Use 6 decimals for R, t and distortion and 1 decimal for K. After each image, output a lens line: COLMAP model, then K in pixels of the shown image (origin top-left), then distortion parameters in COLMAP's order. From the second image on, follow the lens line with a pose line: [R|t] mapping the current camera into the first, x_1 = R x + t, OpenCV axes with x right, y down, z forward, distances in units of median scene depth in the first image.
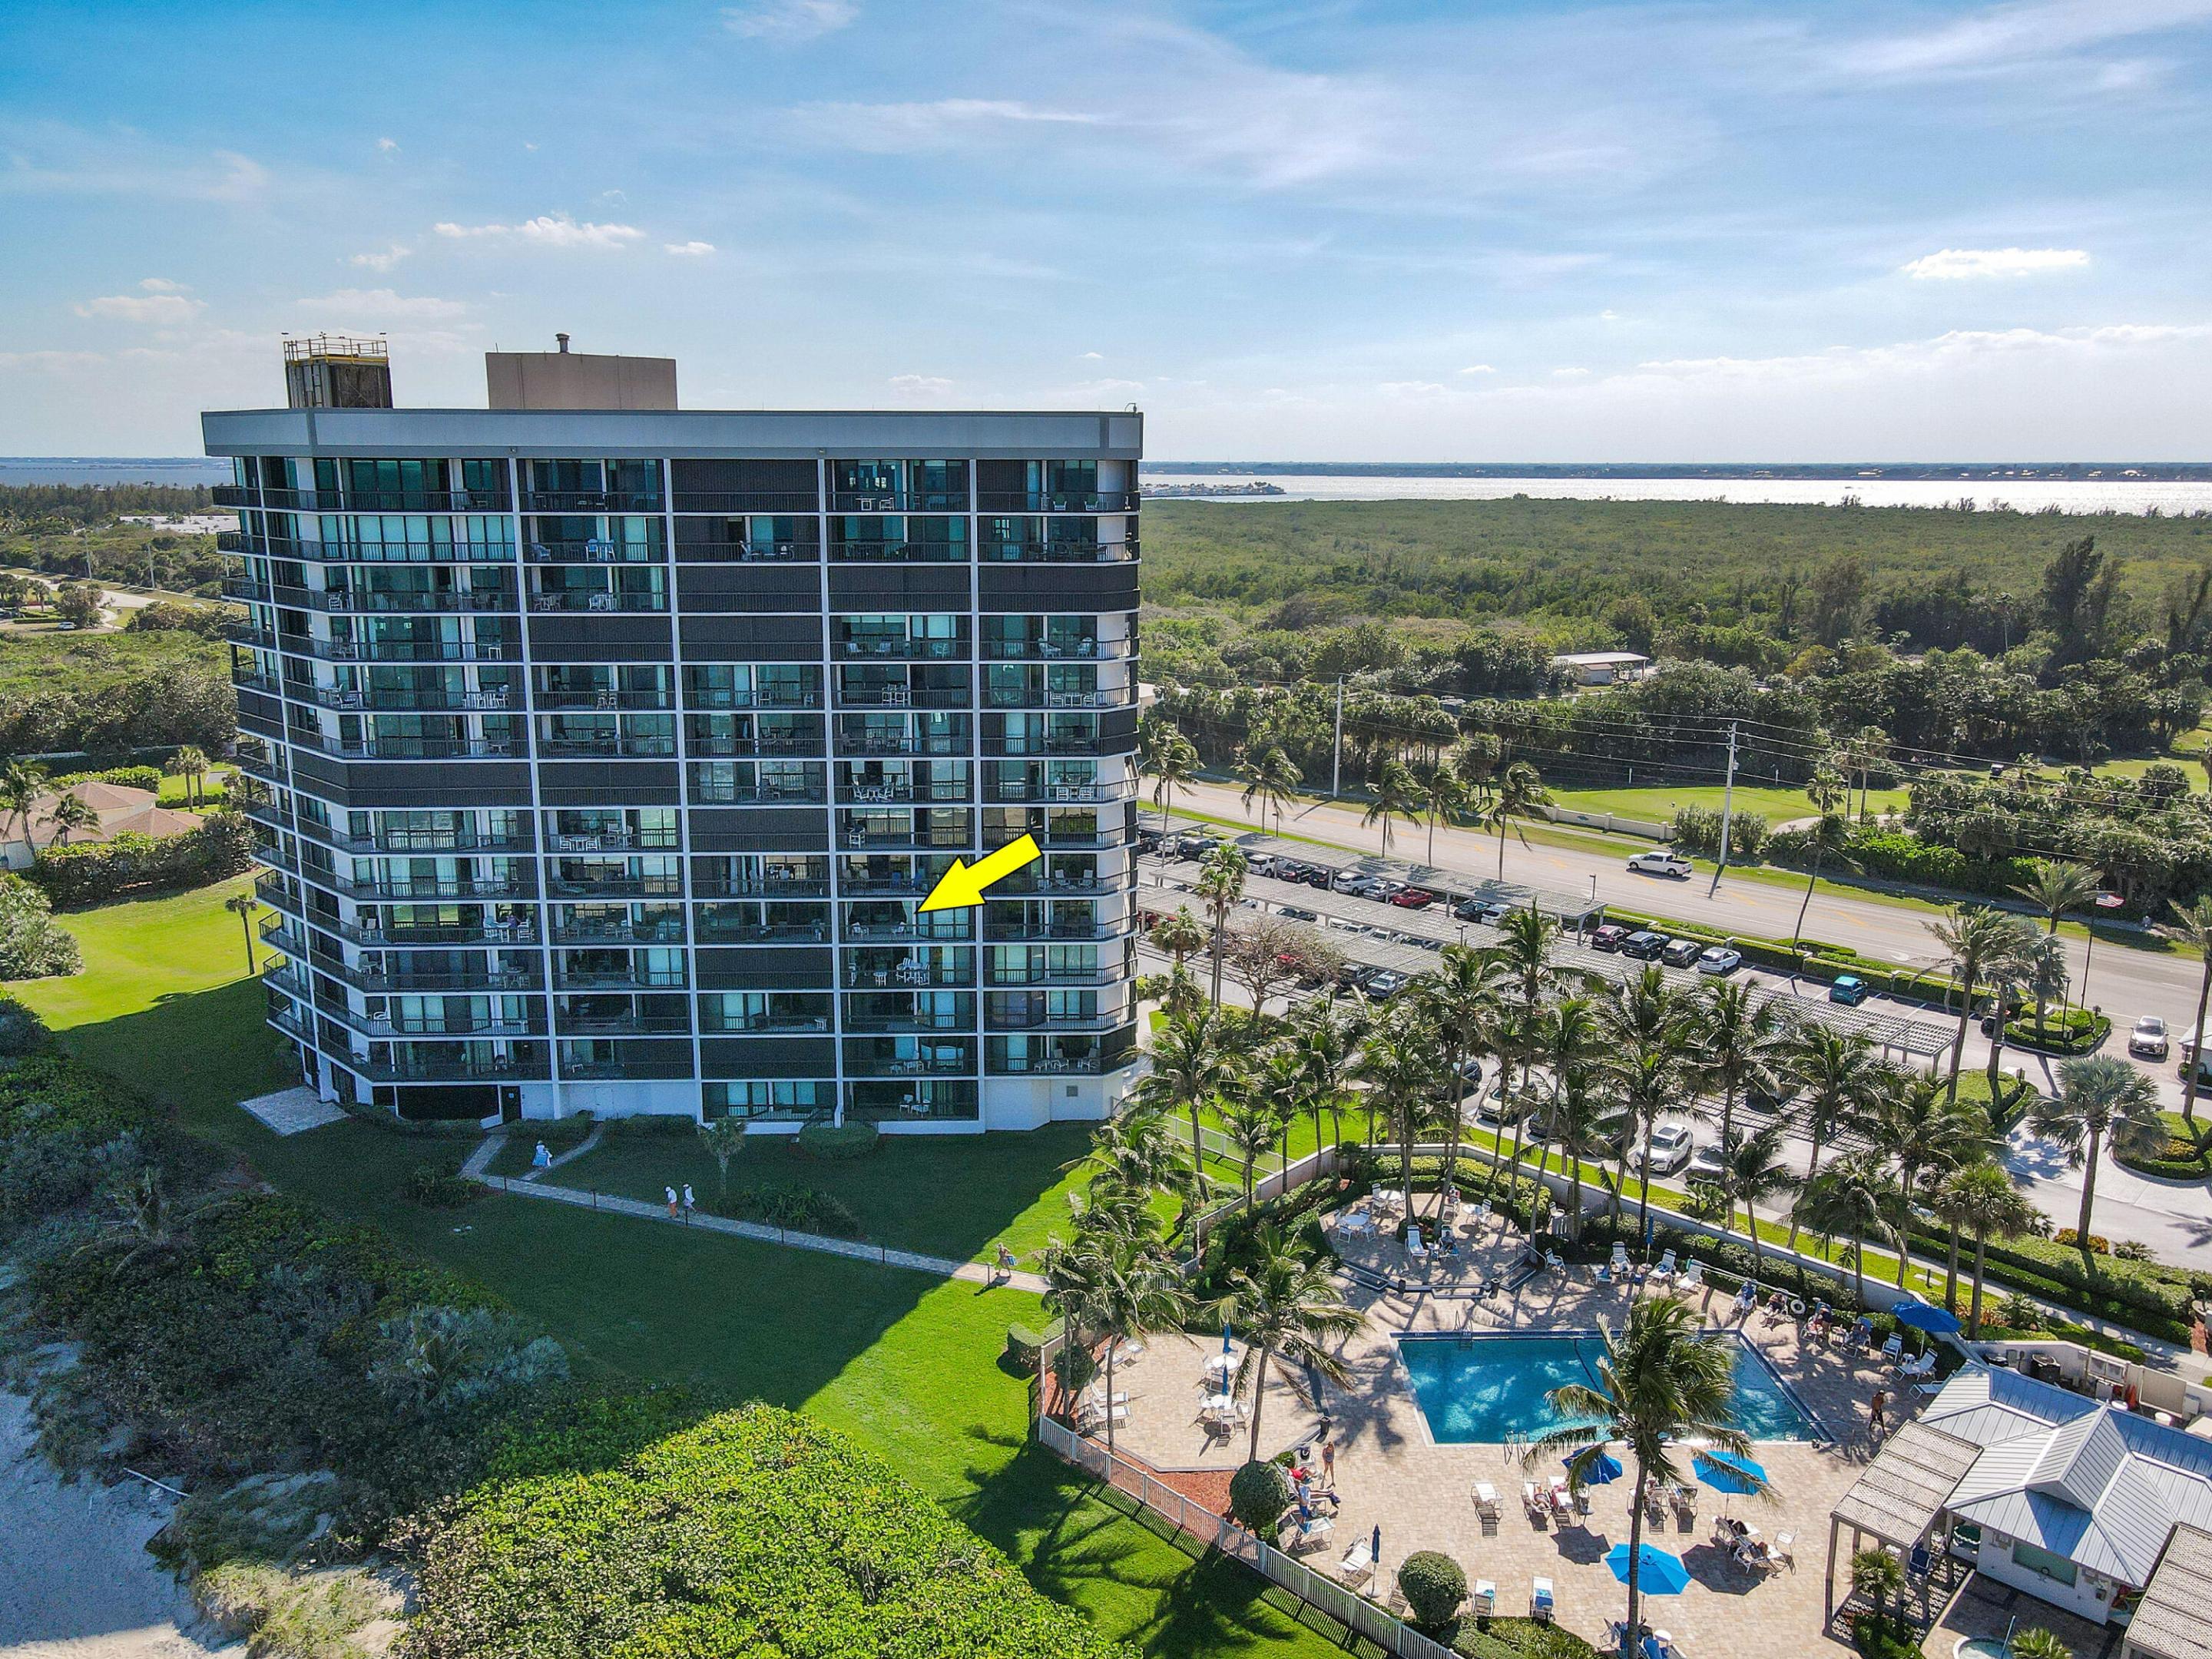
lens RADIAL K [[1620.0, 0, 1116.4], [0, 1620.0, 787.6], [0, 0, 1]] dist [-0.002519, 0.029075]
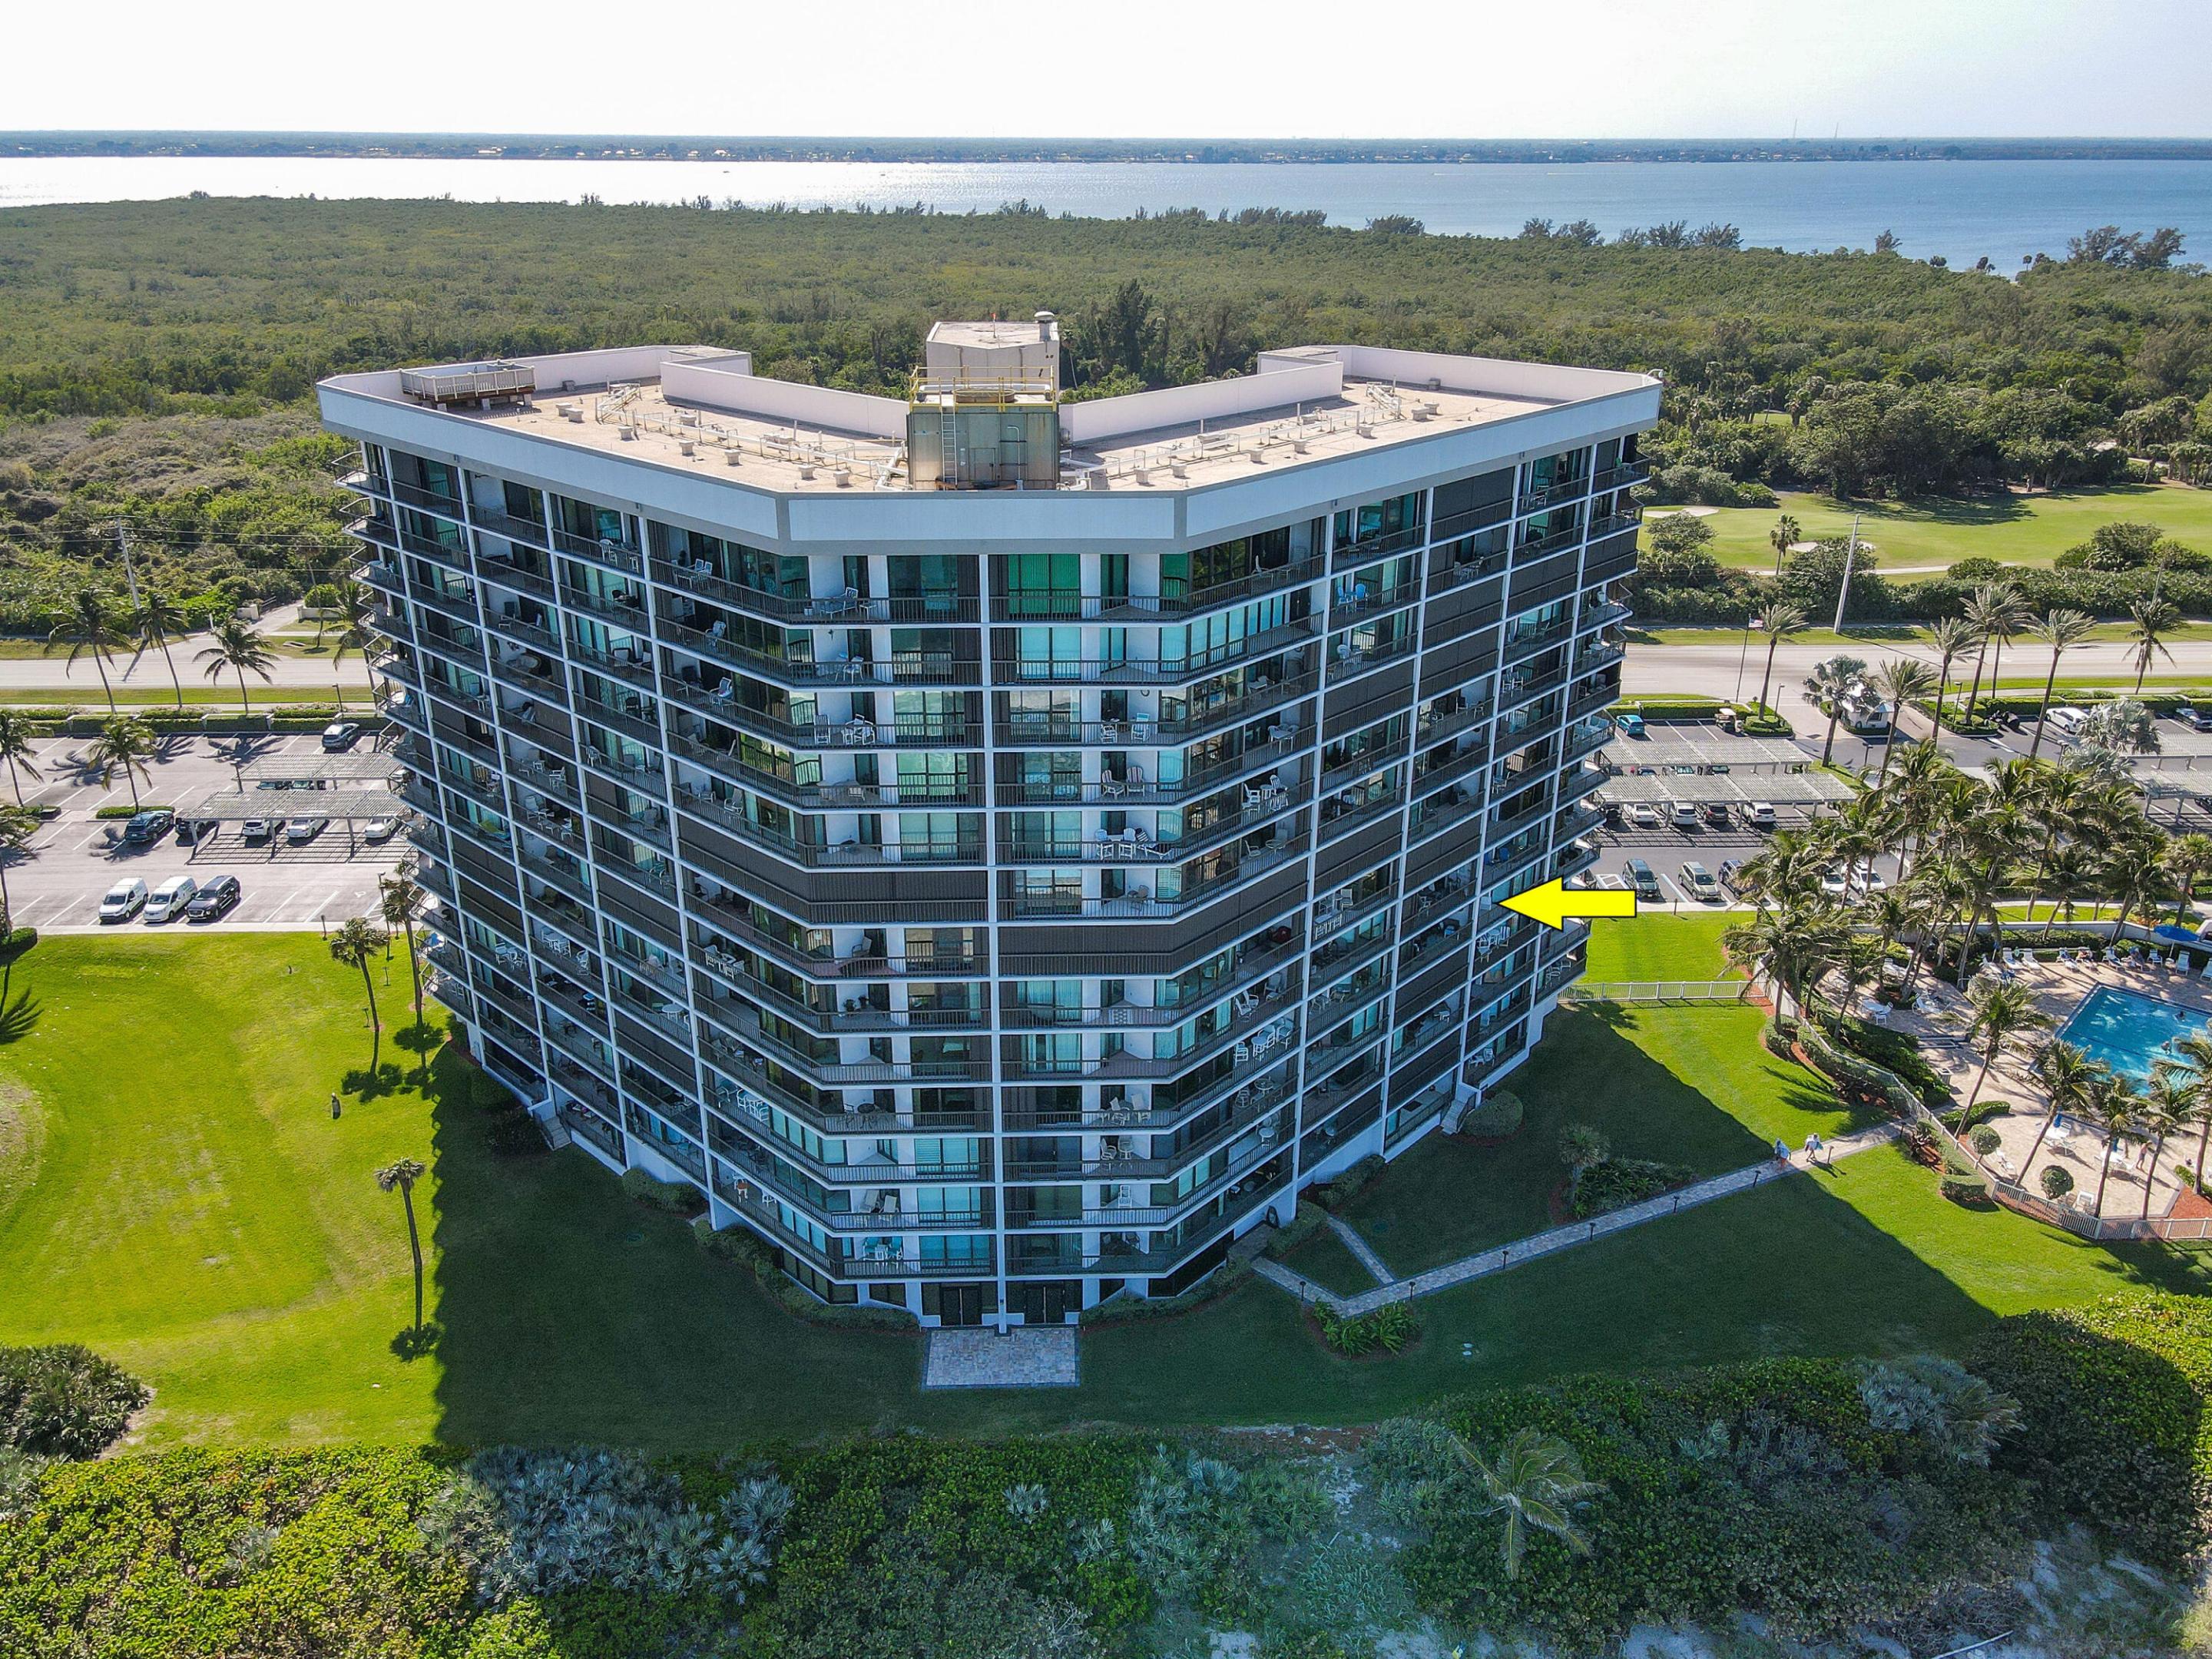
lens RADIAL K [[1625.5, 0, 1114.5], [0, 1625.5, 795.7], [0, 0, 1]] dist [0.013064, 0.003511]
pose [[0.703053, -0.268305, 0.658581, -0.962523], [0.141002, 0.960303, 0.240702, -0.261077], [-0.697018, -0.076365, 0.712976, 0.433586]]
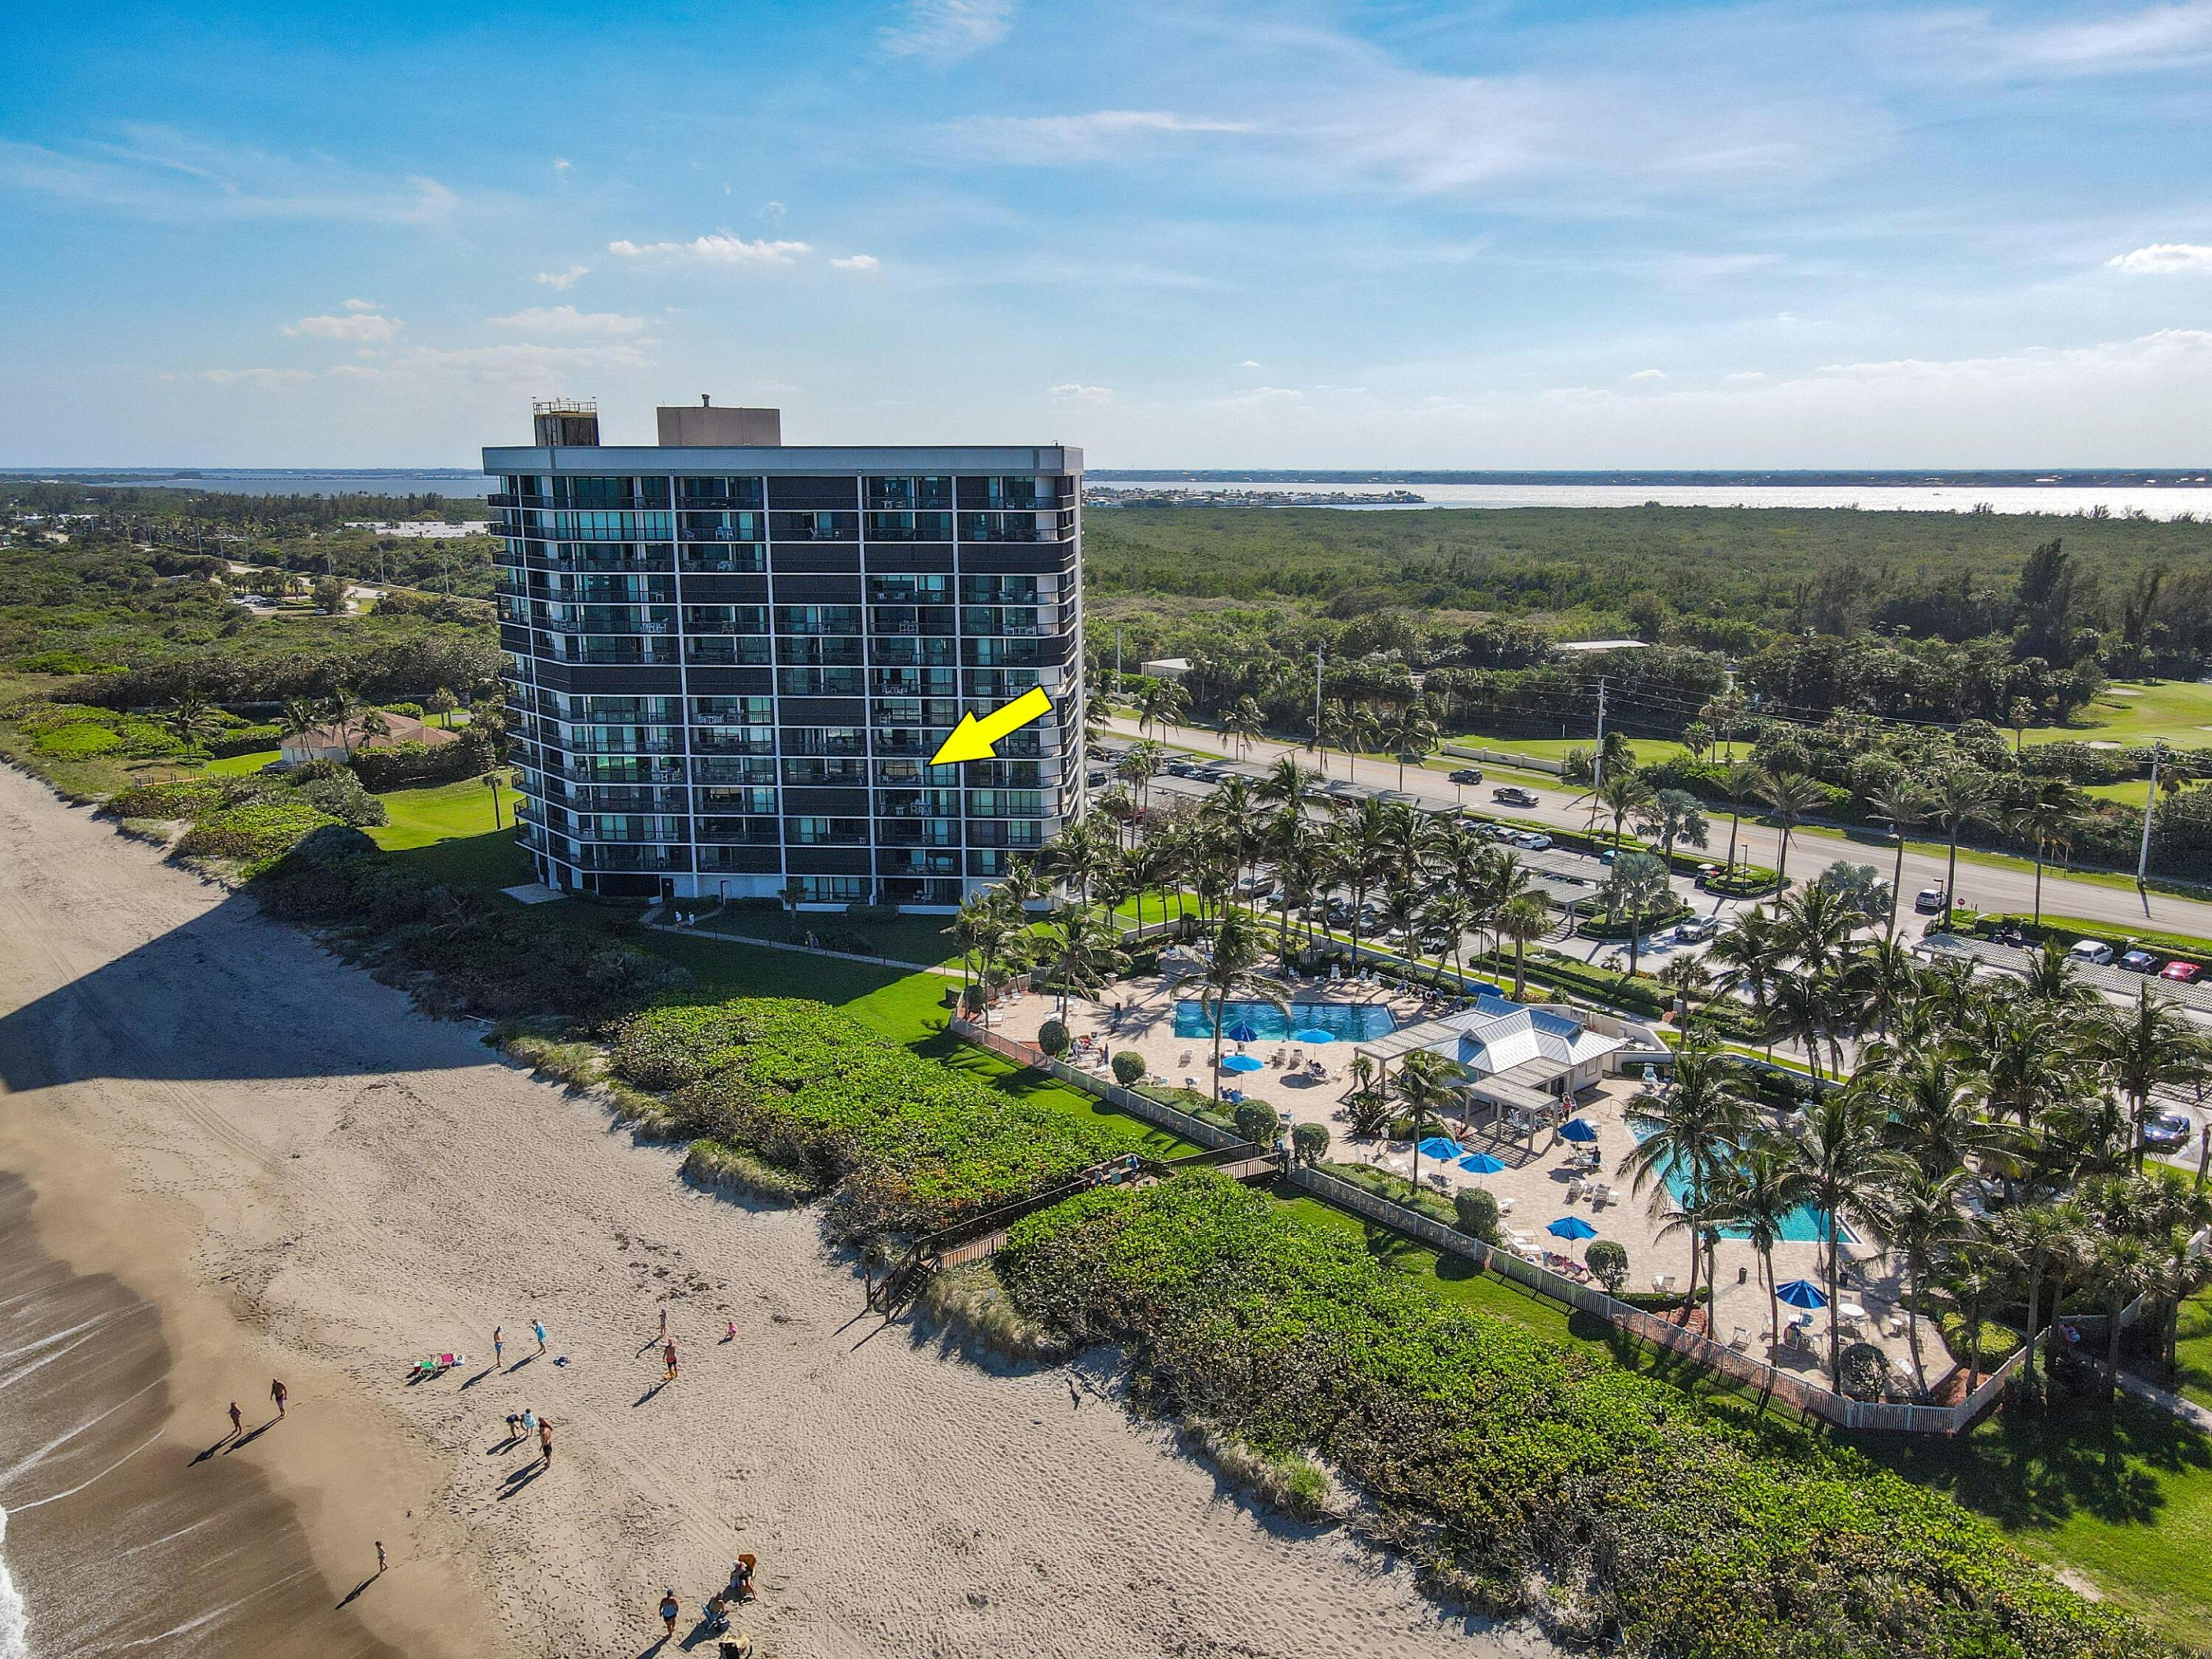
lens RADIAL K [[1602.6, 0, 1134.8], [0, 1602.6, 821.3], [0, 0, 1]] dist [0.004304, 0.007989]
pose [[0.996433, 0.016287, -0.082797, 0.208010], [-0.014867, 0.999732, 0.017744, 0.097611], [0.083064, -0.016450, 0.996408, -0.516950]]
